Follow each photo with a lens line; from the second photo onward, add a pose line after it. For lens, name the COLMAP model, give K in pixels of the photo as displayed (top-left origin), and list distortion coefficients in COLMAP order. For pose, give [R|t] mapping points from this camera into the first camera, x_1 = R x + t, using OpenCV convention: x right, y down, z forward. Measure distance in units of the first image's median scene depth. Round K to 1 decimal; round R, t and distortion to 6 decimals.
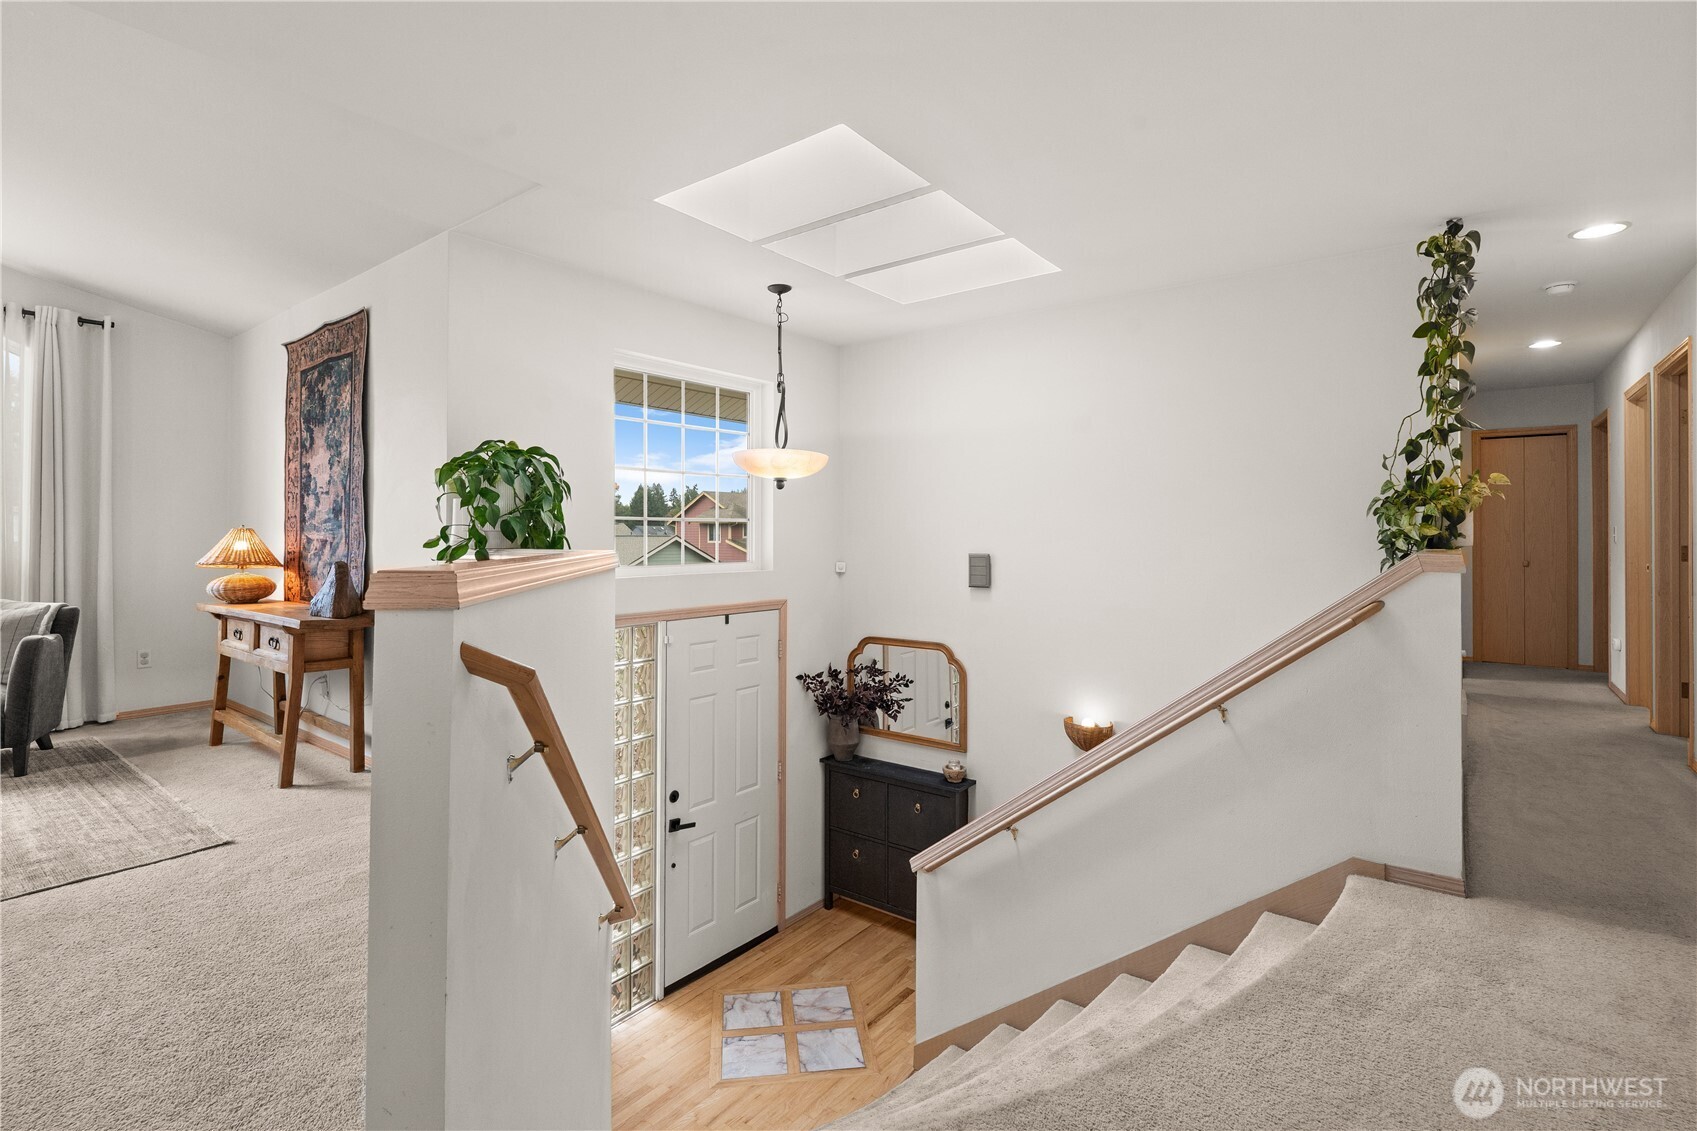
lens RADIAL K [[788.7, 0, 847.1], [0, 788.7, 527.4], [0, 0, 1]] dist [-0.001622, -0.000288]
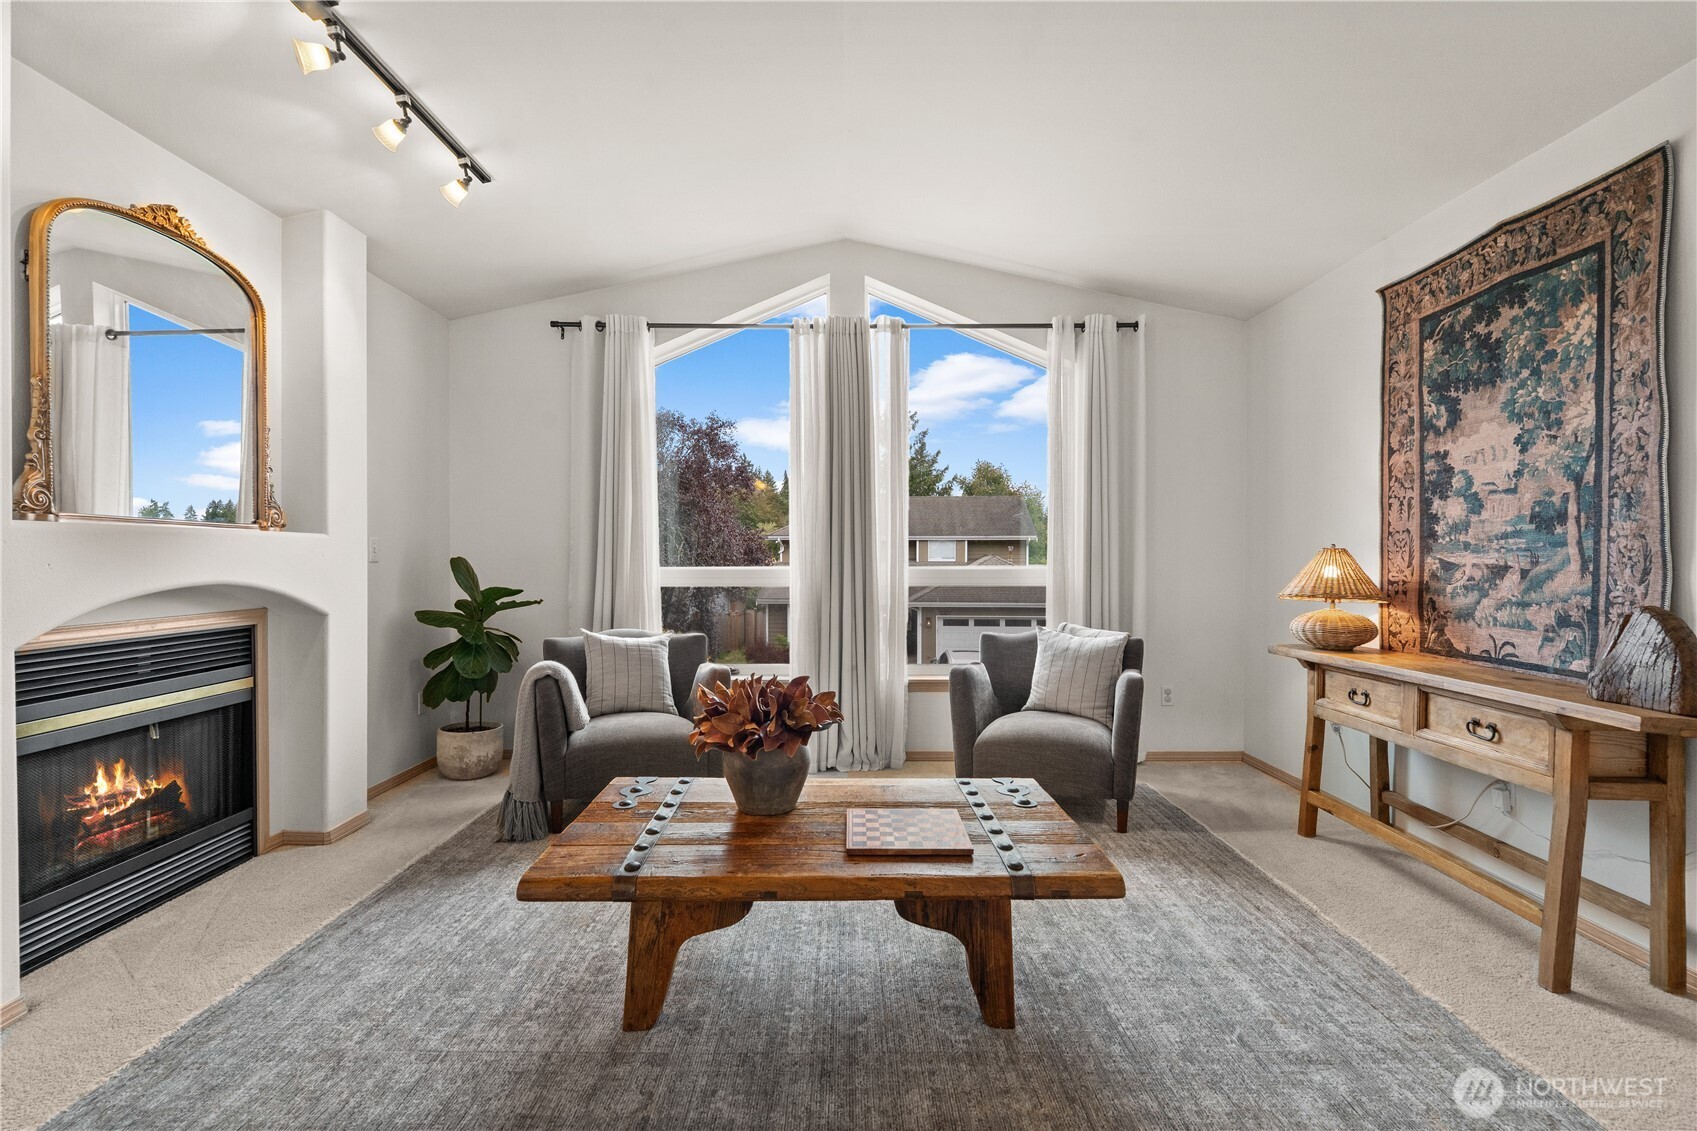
lens RADIAL K [[777.1, 0, 850.3], [0, 777.1, 558.0], [0, 0, 1]] dist [-0.003852, -0.000178]
pose [[0.619238, 0.005353, -0.785185, -0.484205], [0.001646, 0.999966, 0.008115, 0.003689], [0.785201, -0.006318, 0.619208, 0.197401]]
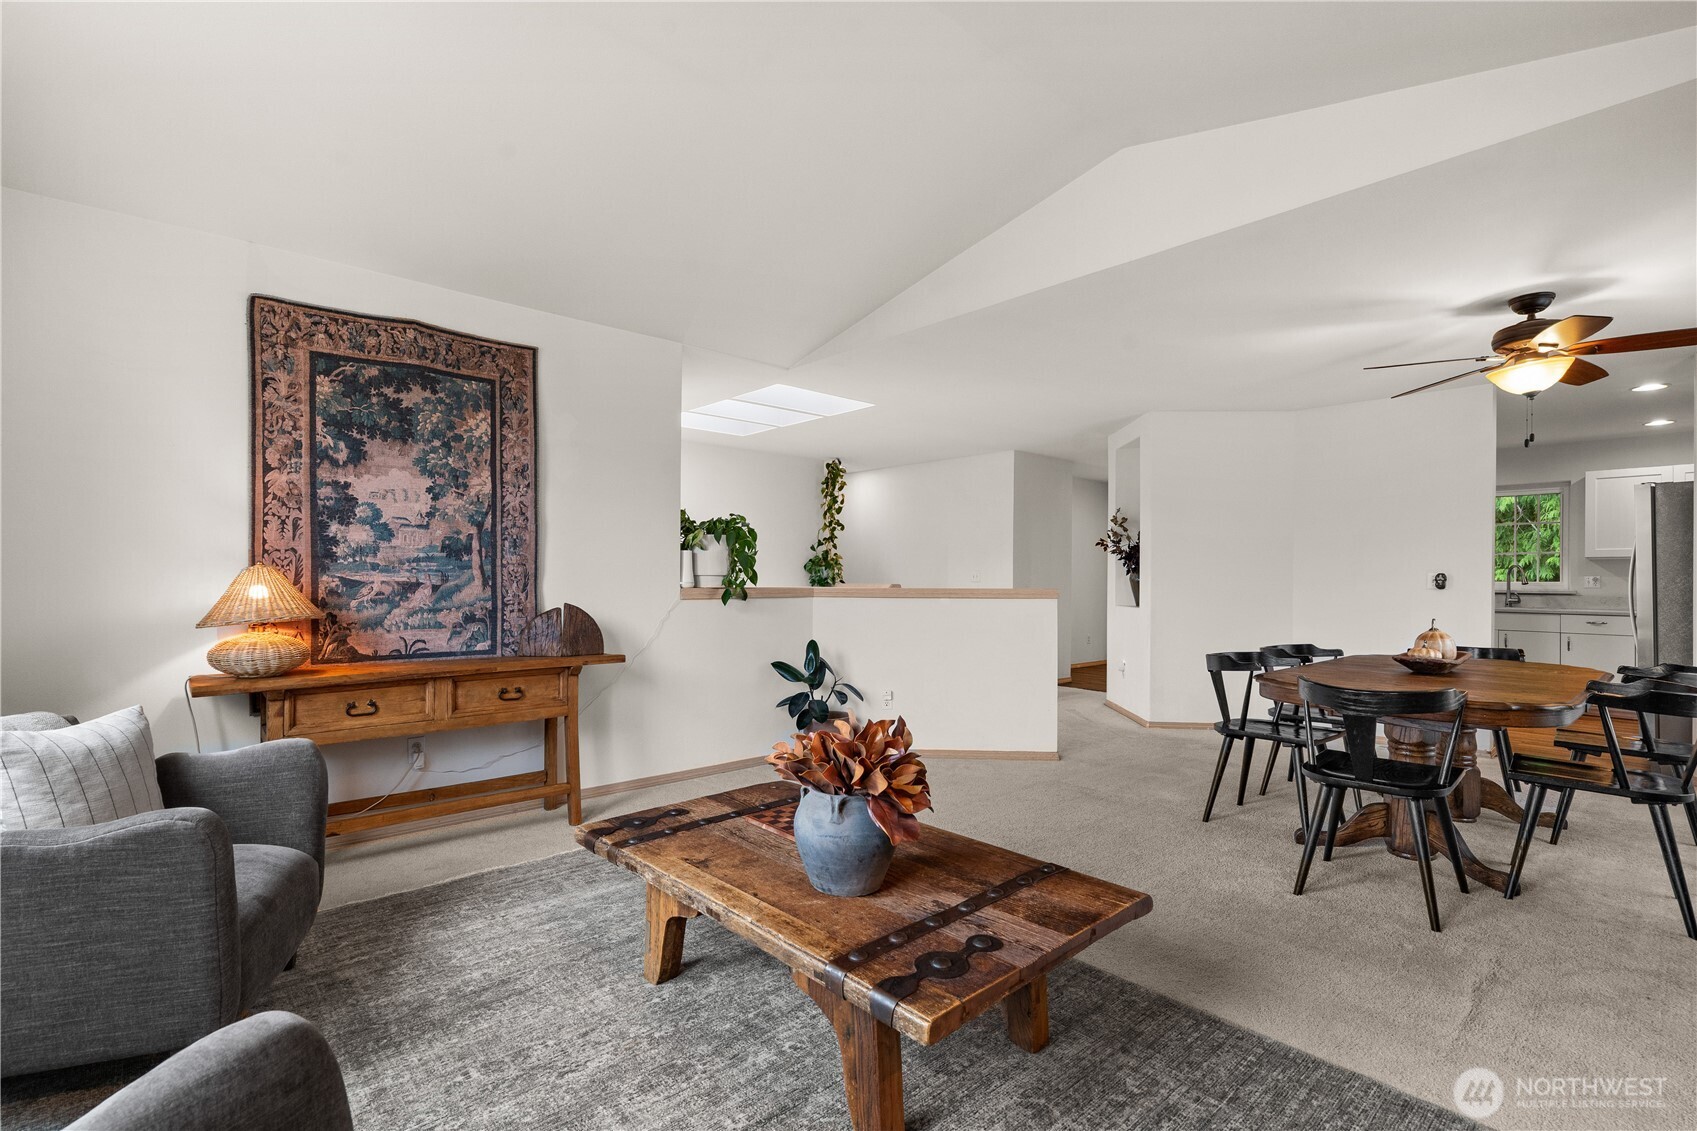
lens RADIAL K [[778.7, 0, 837.3], [0, 778.7, 566.6], [0, 0, 1]] dist [-0.001299, 0.000044]
pose [[0.178042, 0.016146, 0.983890, -1.351895], [-0.013708, 0.999809, -0.013927, 0.004269], [-0.983927, -0.011007, 0.178229, 0.403405]]
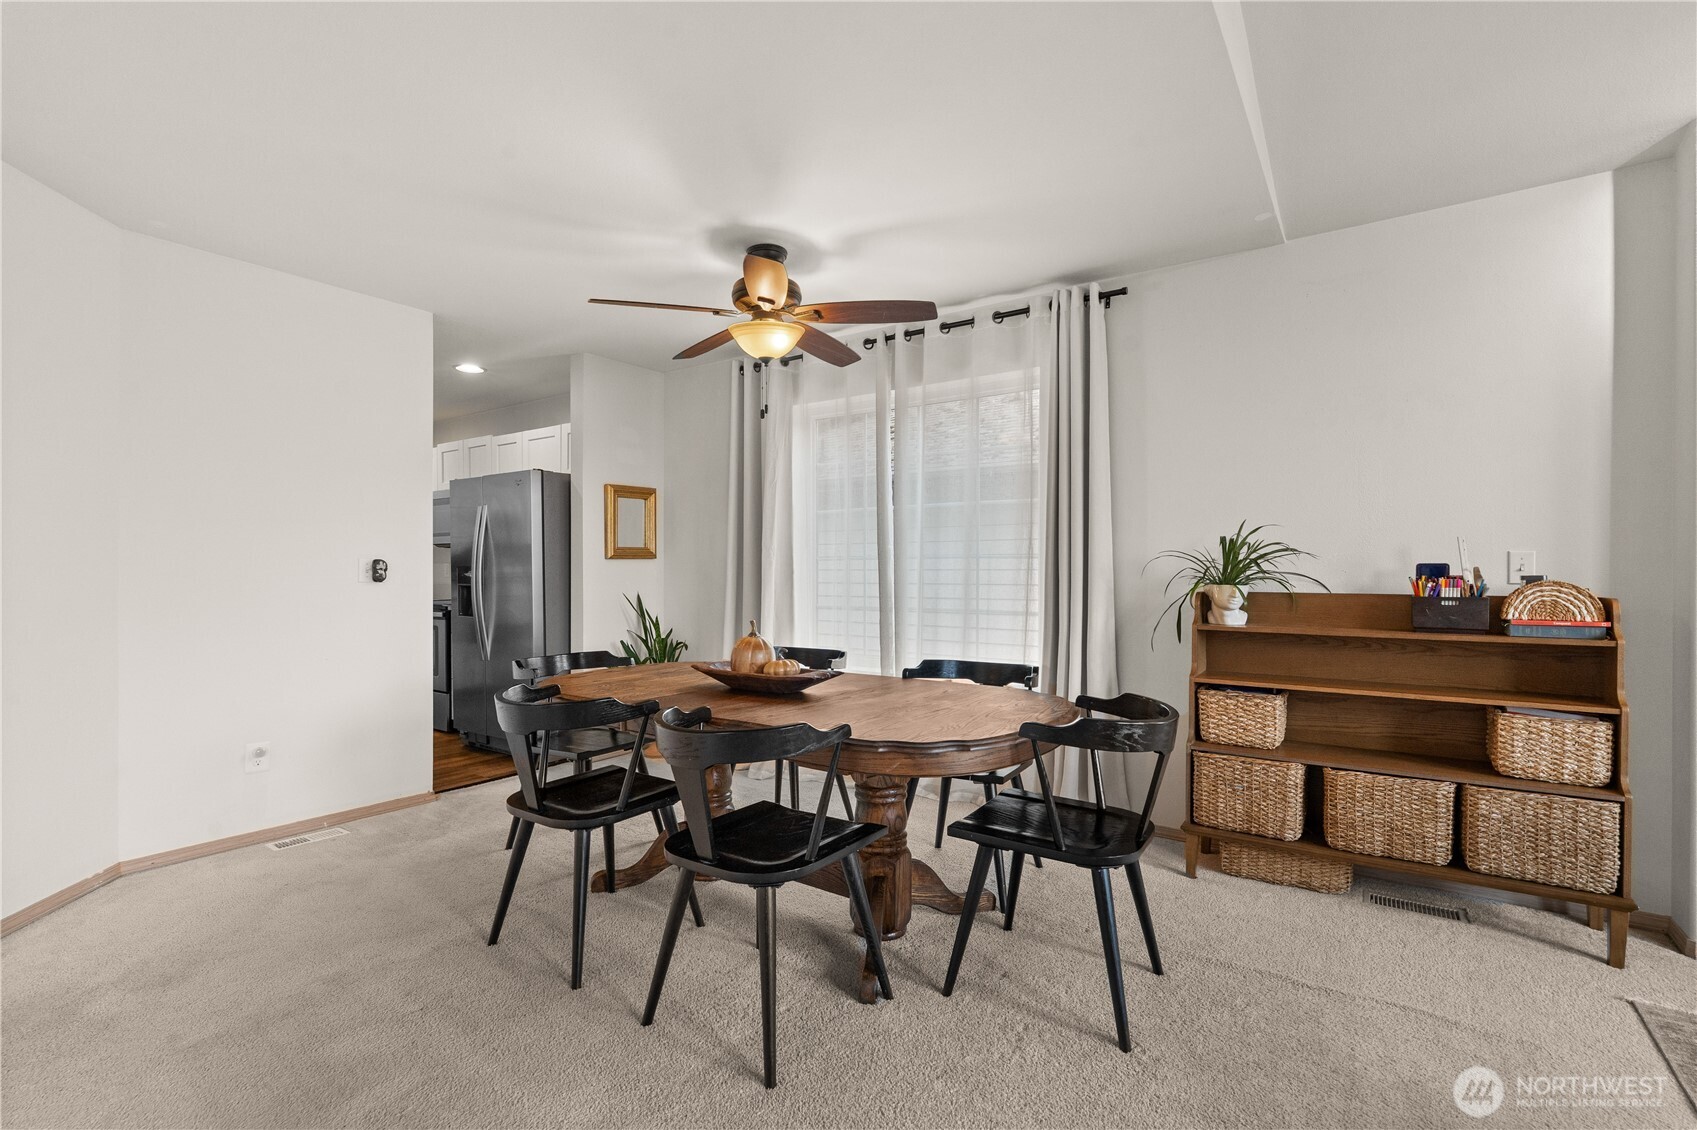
lens RADIAL K [[772.7, 0, 844.7], [0, 772.7, 575.1], [0, 0, 1]] dist [0.000433, -0.000034]
pose [[-0.997684, 0.000810, -0.068014, -0.457790], [0.000947, 0.999998, -0.001978, 0.004269], [0.068012, -0.002038, -0.997682, 0.545754]]
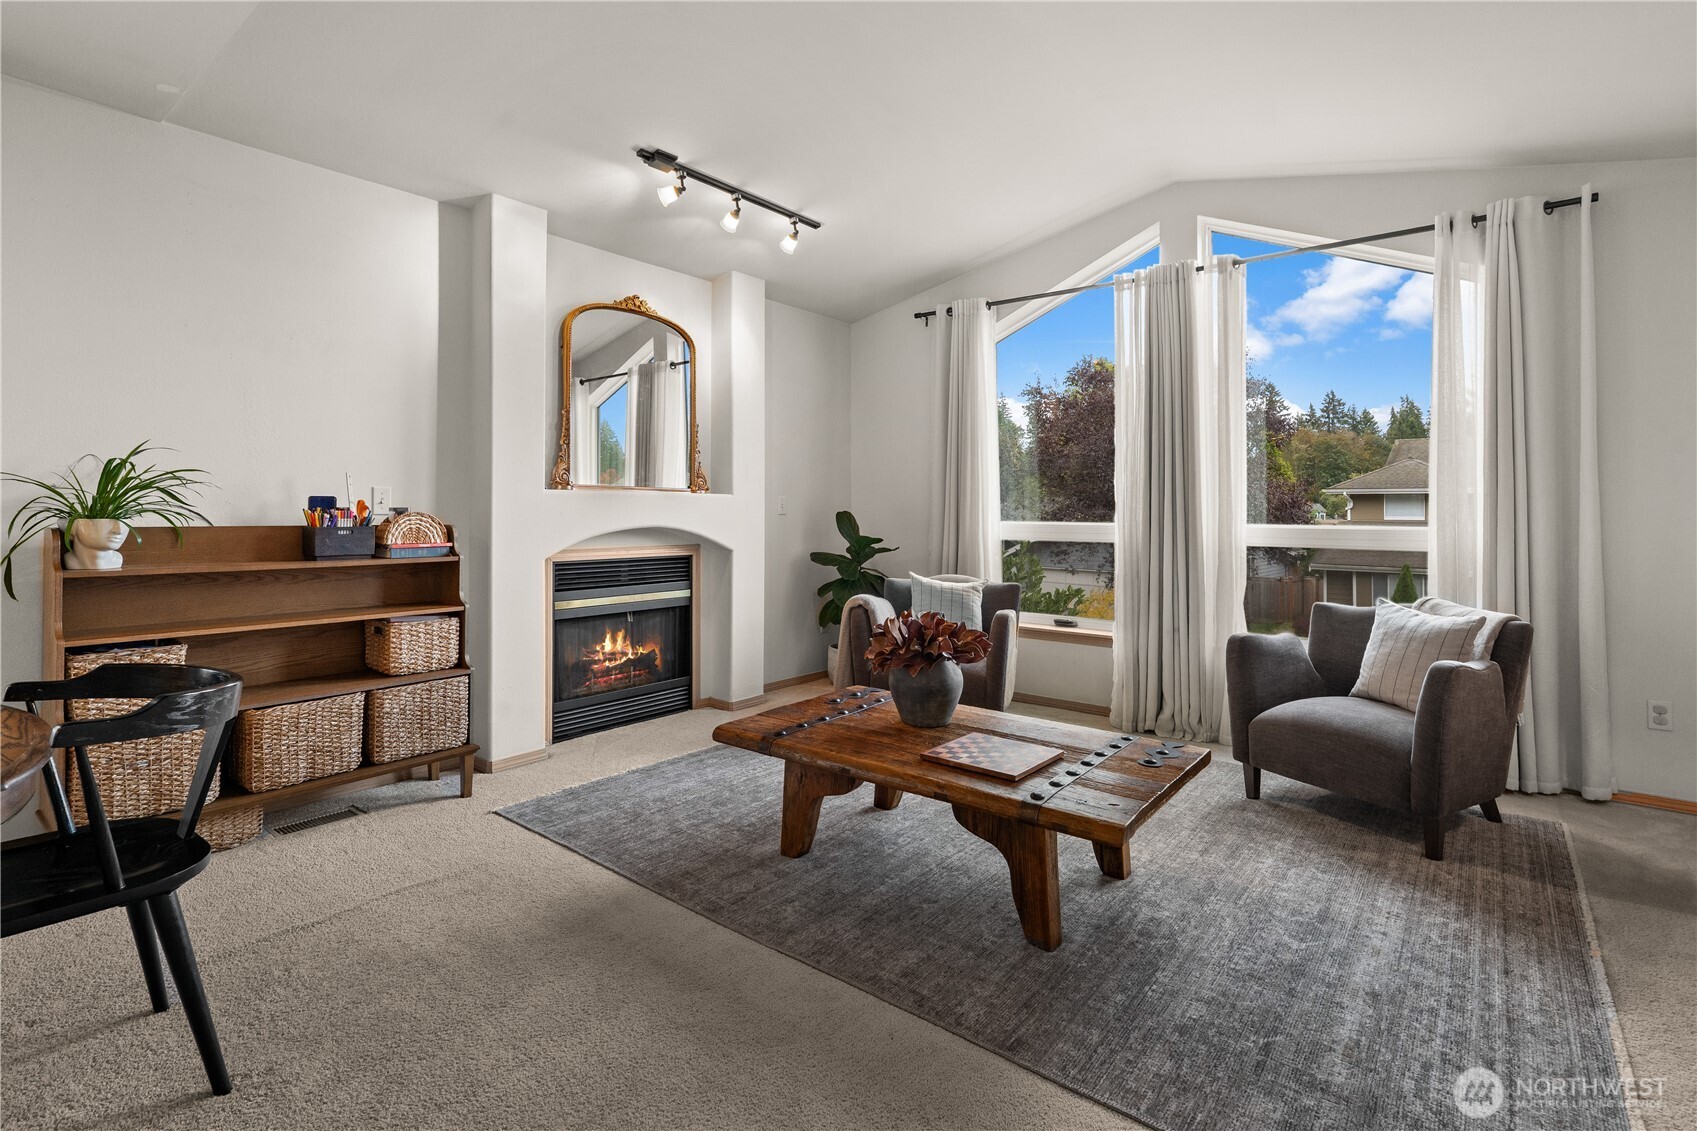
lens RADIAL K [[800.2, 0, 842.1], [0, 800.2, 499.4], [0, 0, 1]] dist [-0.002571, 0.000155]
pose [[-0.008501, -0.009961, -0.999914, -0.286279], [-0.000651, 0.999950, -0.009956, 0.003543], [0.999964, 0.000566, -0.008507, 0.412065]]
